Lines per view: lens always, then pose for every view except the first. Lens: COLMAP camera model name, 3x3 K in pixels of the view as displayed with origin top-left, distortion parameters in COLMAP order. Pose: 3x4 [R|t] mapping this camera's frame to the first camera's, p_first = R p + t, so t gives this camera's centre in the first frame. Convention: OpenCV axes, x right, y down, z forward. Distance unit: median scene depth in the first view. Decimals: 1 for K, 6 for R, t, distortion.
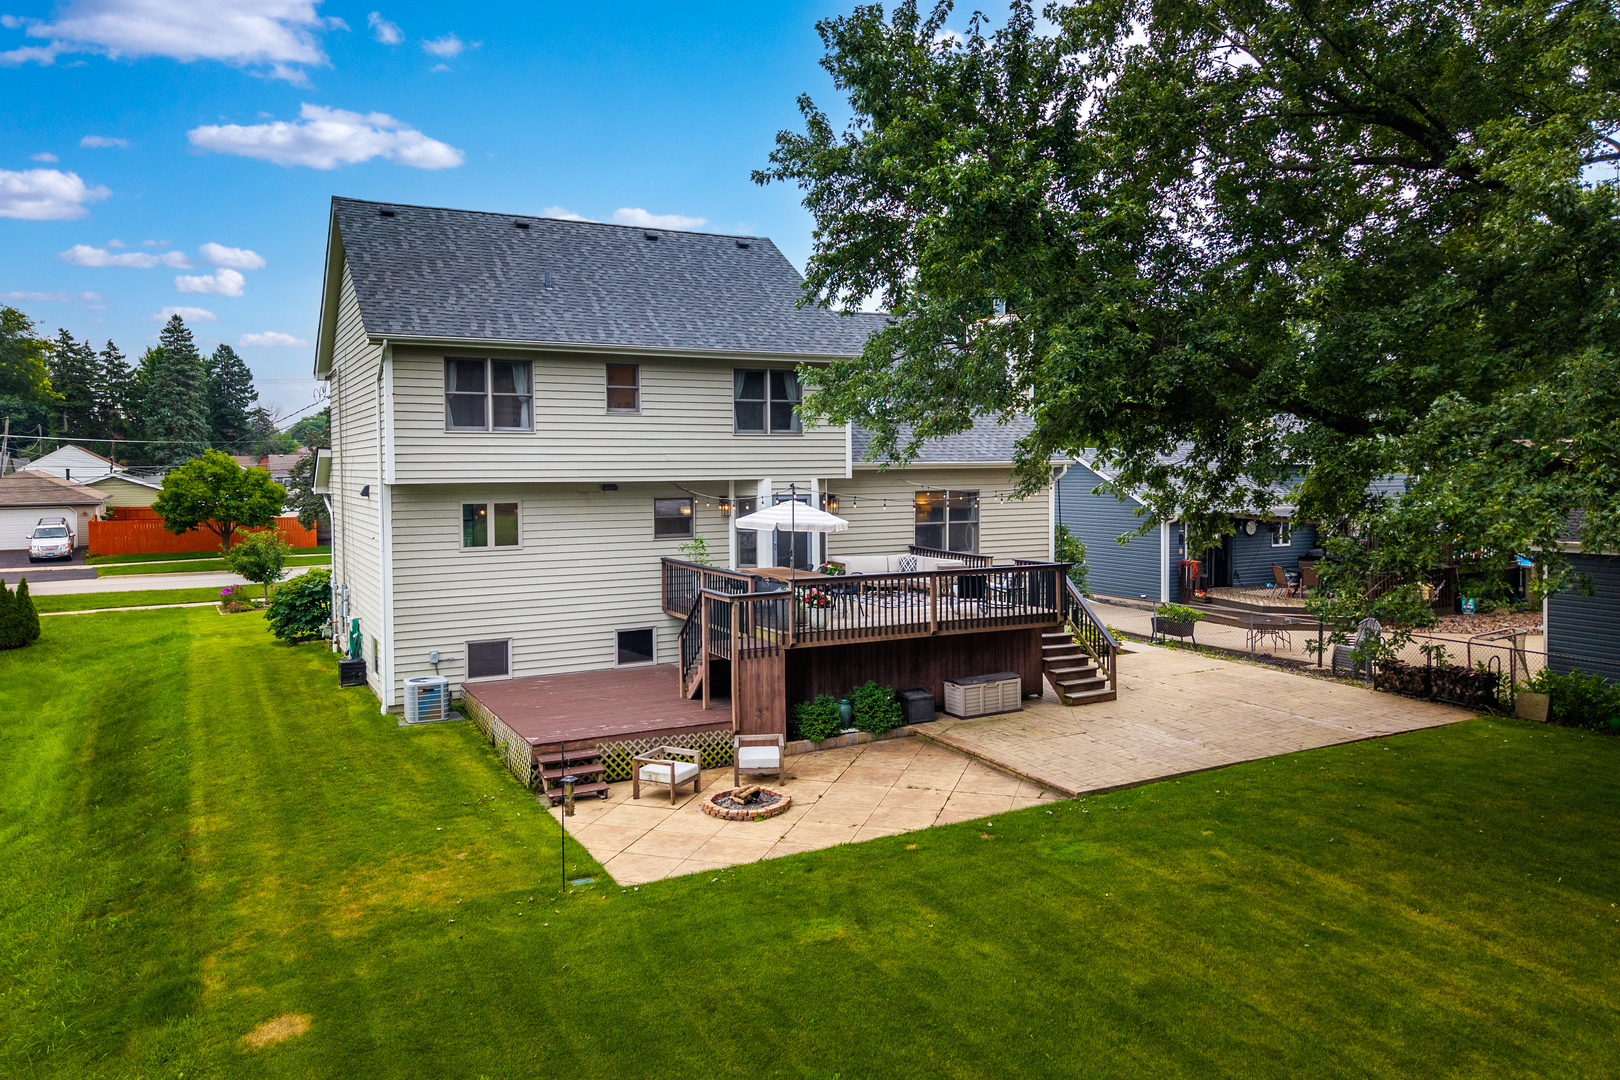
lens RADIAL K [[1147.8, 0, 810.0], [0, 1147.8, 540.0], [0, 0, 1]] dist [0.022791, -0.050172]
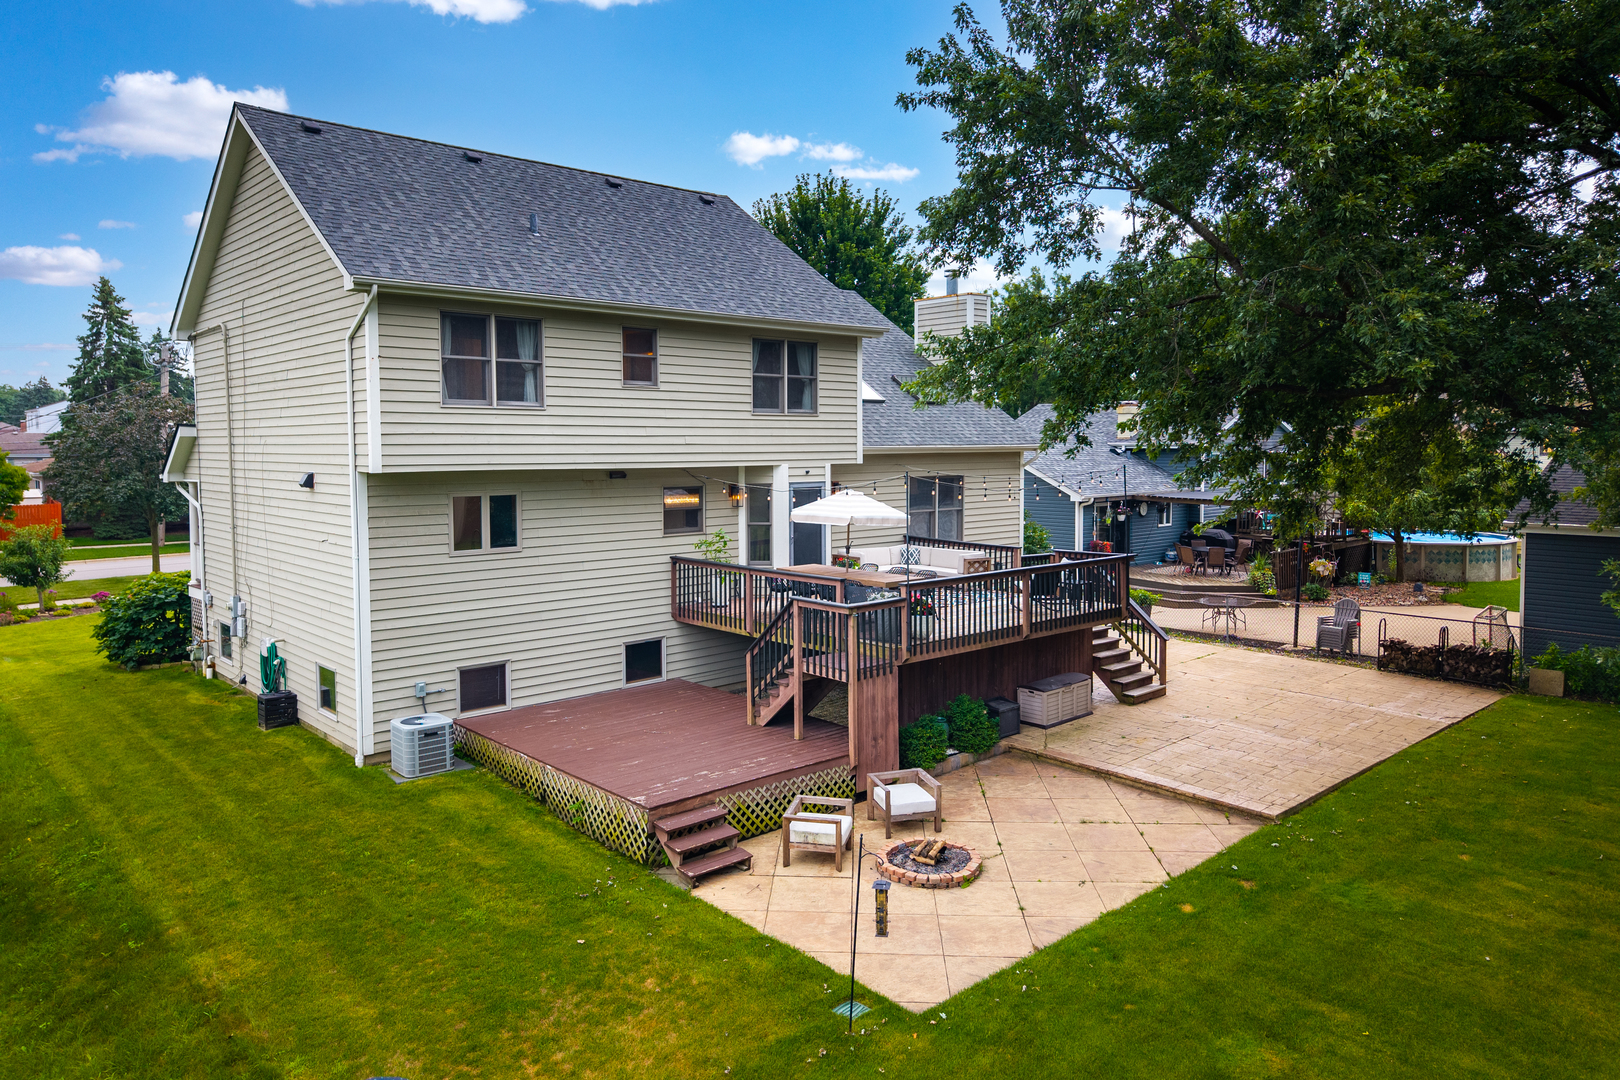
lens RADIAL K [[1074.7, 0, 810.0], [0, 1074.7, 540.0], [0, 0, 1]] dist [-0.001114, 0.000073]
pose [[0.968511, -0.018792, 0.248262, -0.252691], [0.013230, 0.999623, 0.024054, -0.016515], [-0.248620, -0.020012, 0.968394, 0.216742]]
